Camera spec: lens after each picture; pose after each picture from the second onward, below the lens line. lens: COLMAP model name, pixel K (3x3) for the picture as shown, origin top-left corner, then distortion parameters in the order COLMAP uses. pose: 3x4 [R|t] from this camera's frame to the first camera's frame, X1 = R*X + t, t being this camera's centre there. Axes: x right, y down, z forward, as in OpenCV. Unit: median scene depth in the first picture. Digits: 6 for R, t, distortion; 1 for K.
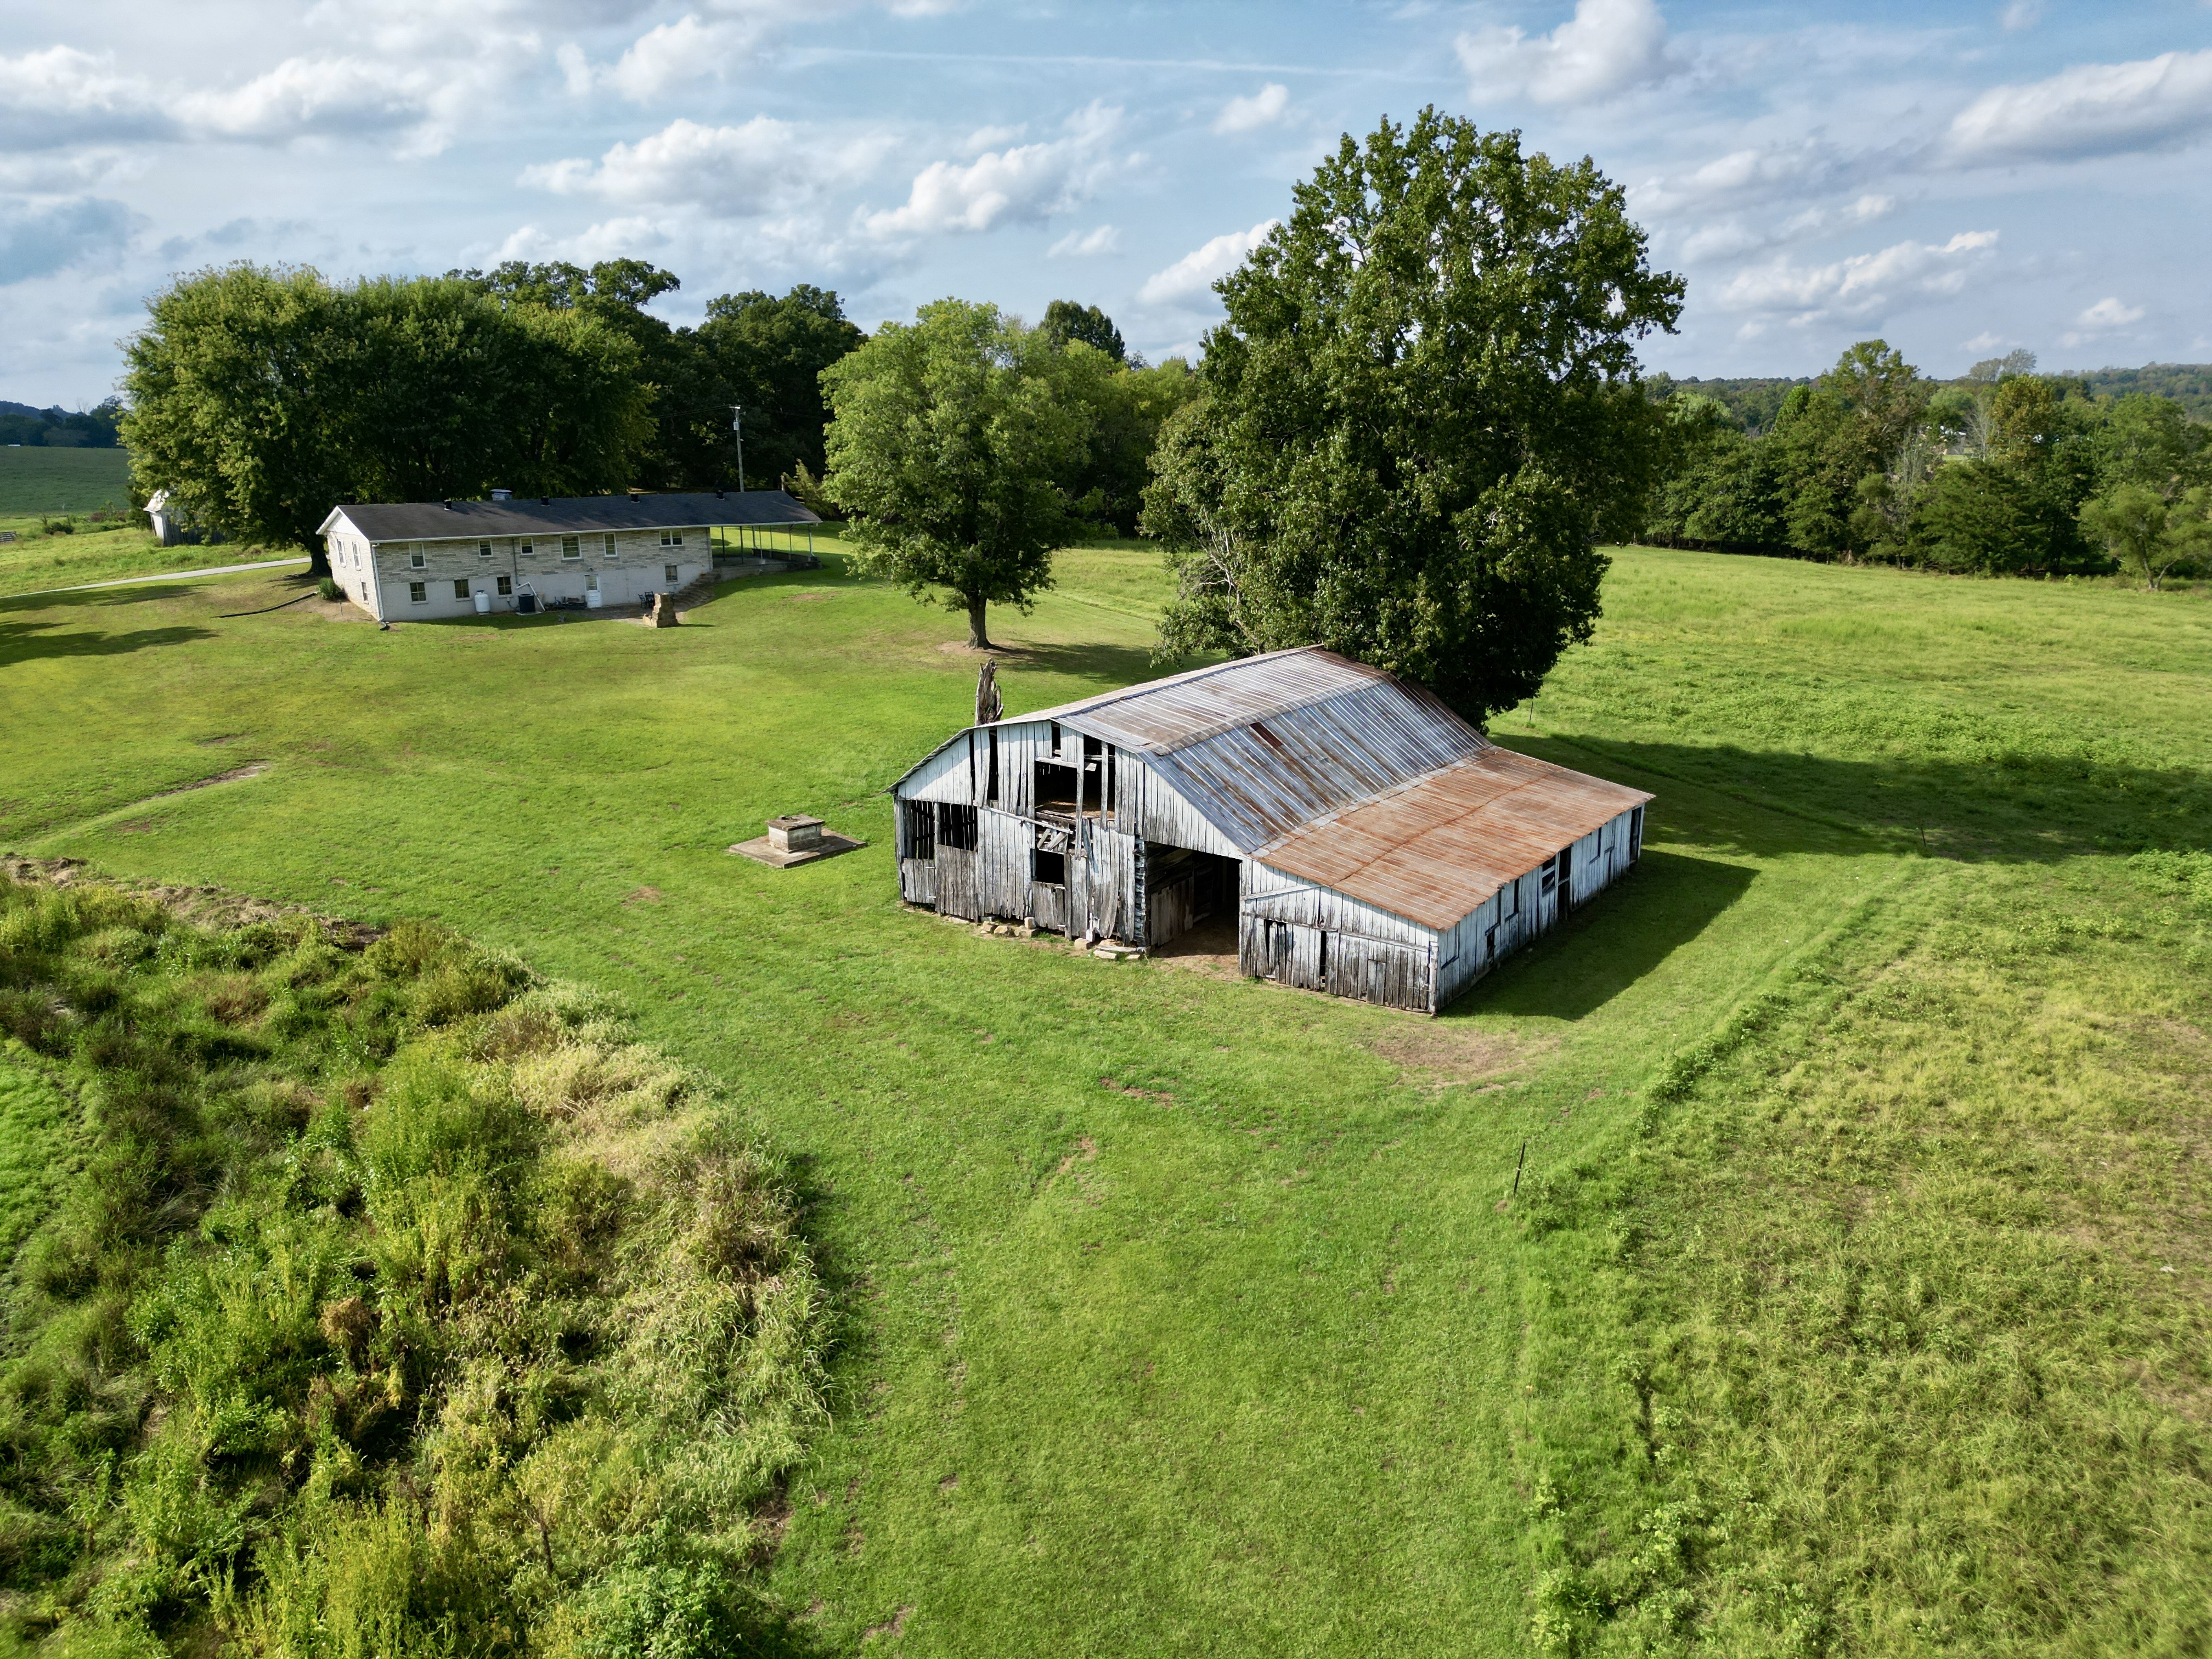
lens RADIAL K [[1527.4, 0, 1102.7], [0, 1527.4, 820.1], [0, 0, 1]] dist [0.116744, -0.132874]
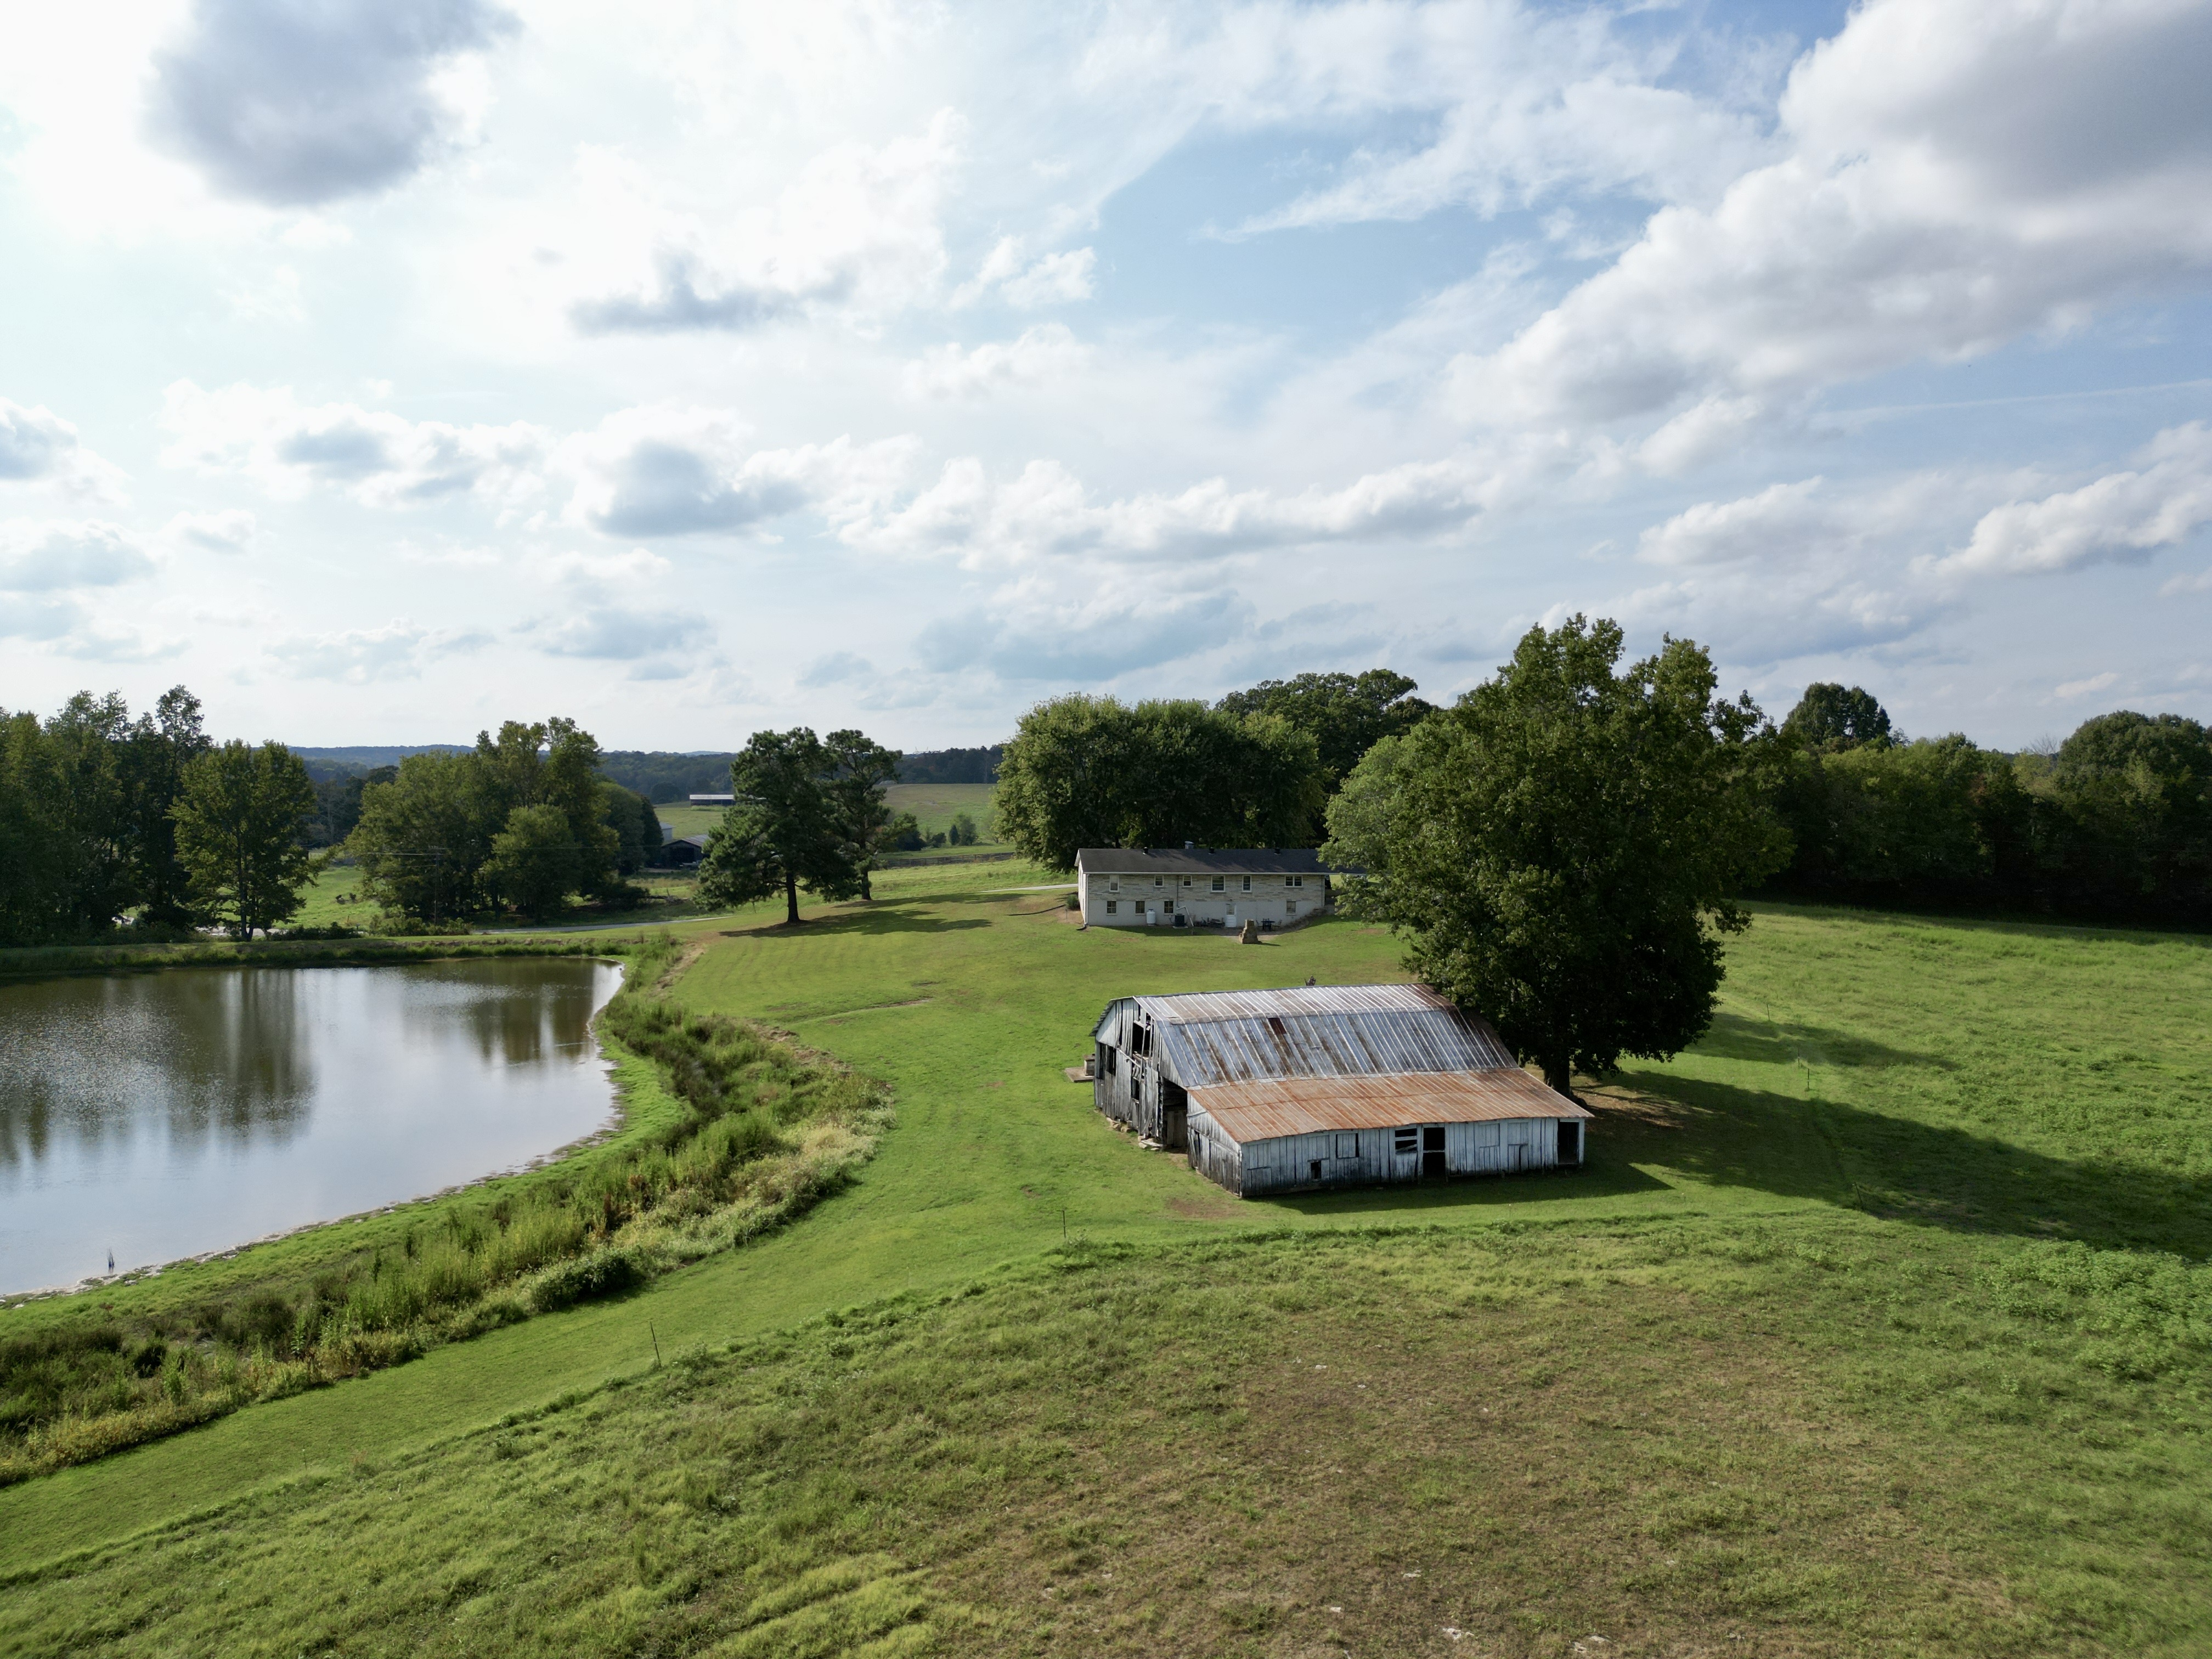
lens RADIAL K [[1527.4, 0, 1102.7], [0, 1527.4, 820.1], [0, 0, 1]] dist [0.116744, -0.132874]
pose [[0.813676, 0.040269, -0.579922, 0.379944], [-0.163746, 0.973080, -0.162179, 0.009686], [0.557780, 0.226921, 0.798366, -0.179342]]
